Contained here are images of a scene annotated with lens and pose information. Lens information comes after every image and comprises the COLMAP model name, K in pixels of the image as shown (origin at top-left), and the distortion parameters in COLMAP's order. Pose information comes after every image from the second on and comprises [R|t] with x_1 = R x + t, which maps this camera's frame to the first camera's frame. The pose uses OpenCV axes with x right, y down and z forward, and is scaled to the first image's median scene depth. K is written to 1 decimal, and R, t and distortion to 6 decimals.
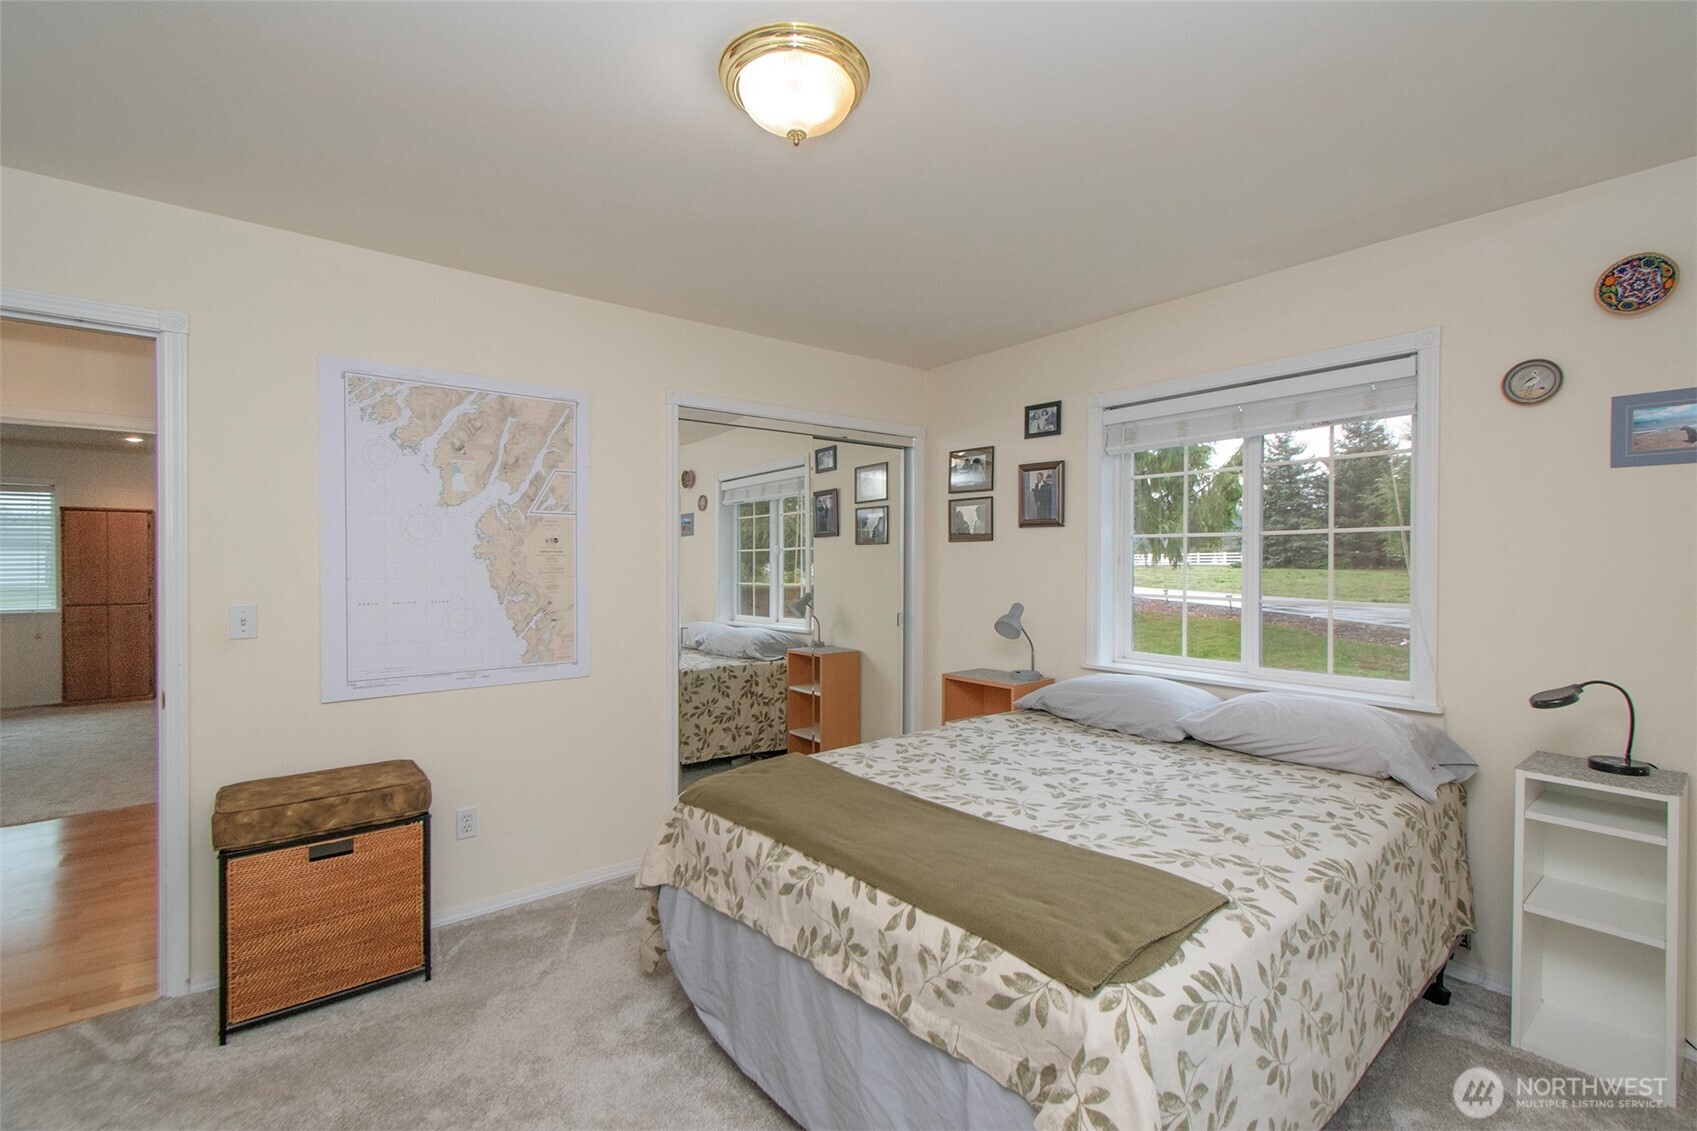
lens RADIAL K [[773.6, 0, 844.9], [0, 773.6, 570.2], [0, 0, 1]] dist [0.001340, -0.000153]
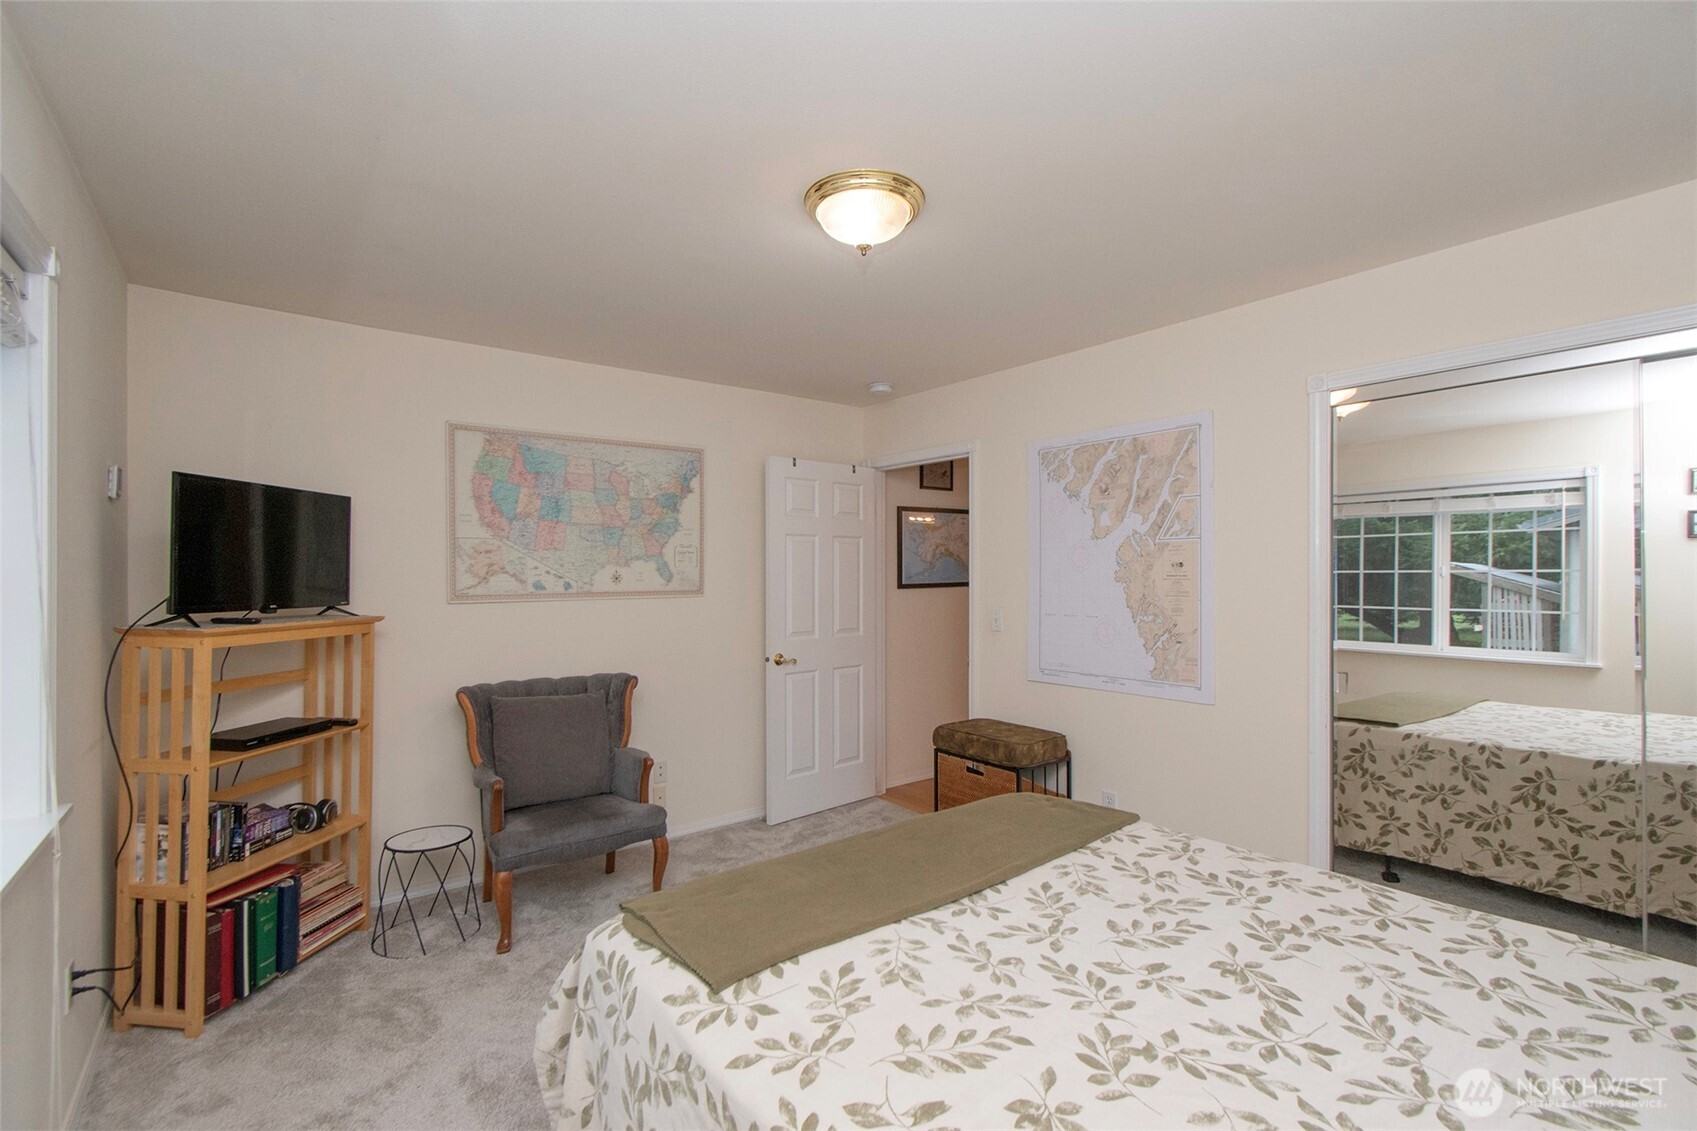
lens RADIAL K [[773.6, 0, 809.1], [0, 773.6, 571.5], [0, 0, 1]] dist [0.001340, -0.000153]
pose [[-0.080631, -0.002805, -0.996740, 0.722483], [-0.009777, 0.999950, -0.002023, -0.023655], [0.996696, 0.009582, -0.080655, 0.622089]]
